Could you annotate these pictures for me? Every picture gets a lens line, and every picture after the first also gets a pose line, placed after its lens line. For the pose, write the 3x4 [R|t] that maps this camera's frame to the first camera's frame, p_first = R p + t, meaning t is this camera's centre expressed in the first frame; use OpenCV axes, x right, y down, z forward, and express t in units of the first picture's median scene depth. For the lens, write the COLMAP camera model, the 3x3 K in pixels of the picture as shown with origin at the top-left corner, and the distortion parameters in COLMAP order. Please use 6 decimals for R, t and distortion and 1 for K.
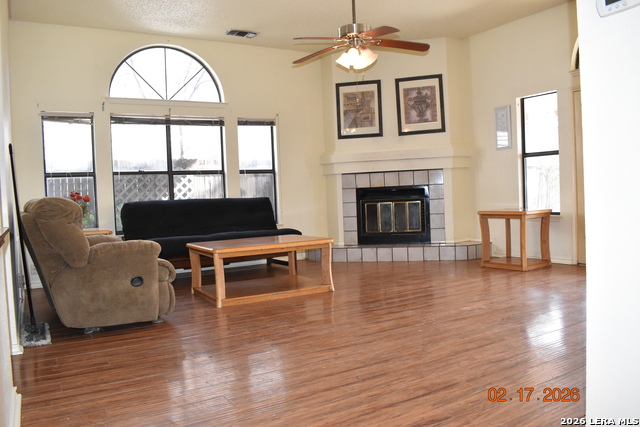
lens RADIAL K [[505.7, 0, 325.2], [0, 505.7, 214.8], [0, 0, 1]] dist [-0.085427, 0.002419]
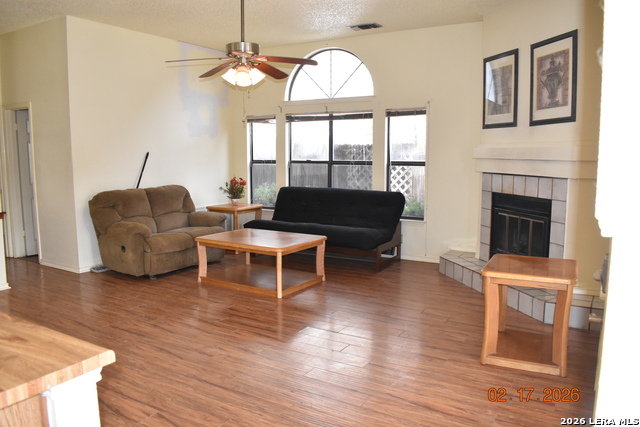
lens RADIAL K [[505.7, 0, 325.2], [0, 505.7, 214.8], [0, 0, 1]] dist [-0.085427, 0.002419]
pose [[0.464627, 0.148404, -0.872982, 0.653024], [-0.056001, 0.988807, 0.138289, -0.115836], [0.883734, -0.015365, 0.467738, 0.420954]]
